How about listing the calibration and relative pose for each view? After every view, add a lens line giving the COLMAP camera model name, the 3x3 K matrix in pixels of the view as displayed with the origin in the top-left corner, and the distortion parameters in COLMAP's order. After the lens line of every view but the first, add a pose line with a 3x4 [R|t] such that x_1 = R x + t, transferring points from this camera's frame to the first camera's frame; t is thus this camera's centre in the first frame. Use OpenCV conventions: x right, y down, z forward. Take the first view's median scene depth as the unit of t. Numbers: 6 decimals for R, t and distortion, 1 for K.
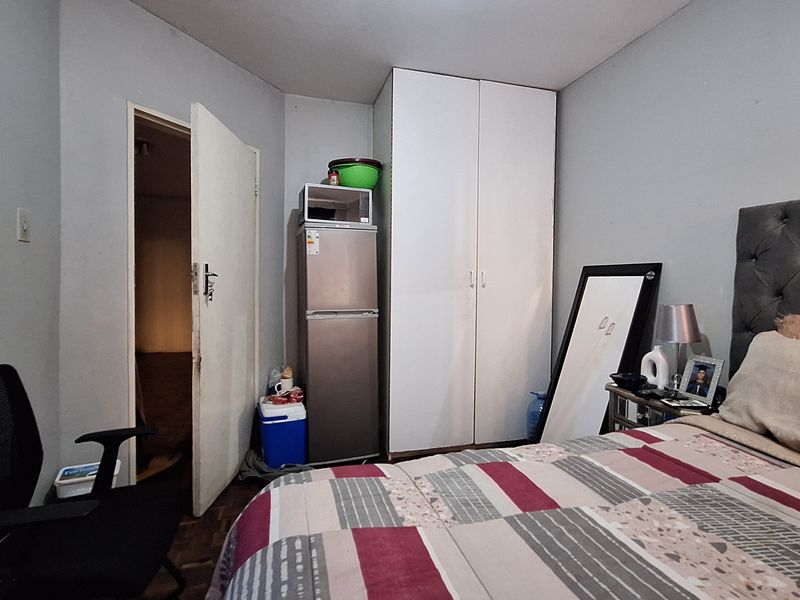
lens RADIAL K [[424.0, 0, 401.3], [0, 424.0, 296.5], [0, 0, 1]] dist [-0.008105, 0.000459]
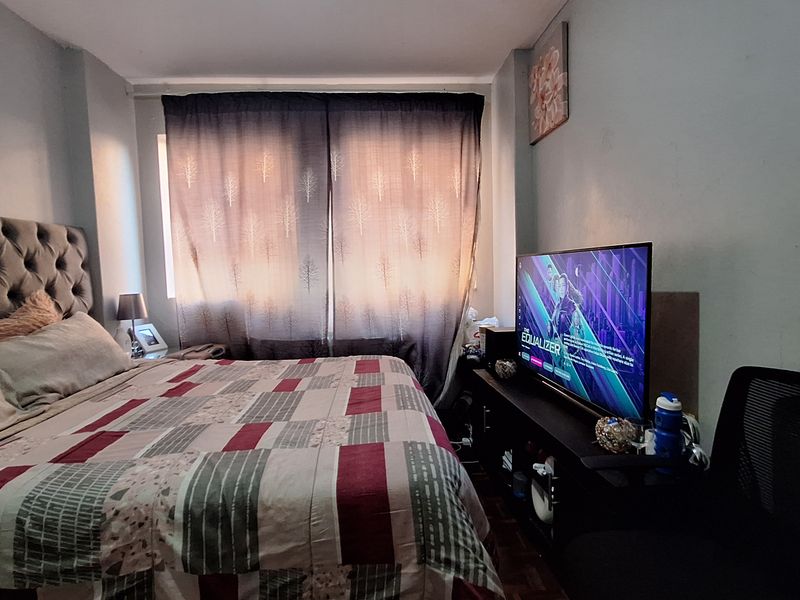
lens RADIAL K [[424.0, 0, 401.3], [0, 424.0, 296.5], [0, 0, 1]] dist [-0.008105, 0.000459]
pose [[-0.978980, 0.006945, 0.203840, -0.451388], [0.027592, 0.994742, 0.098626, -0.092634], [-0.202084, 0.102178, -0.974024, 2.121949]]
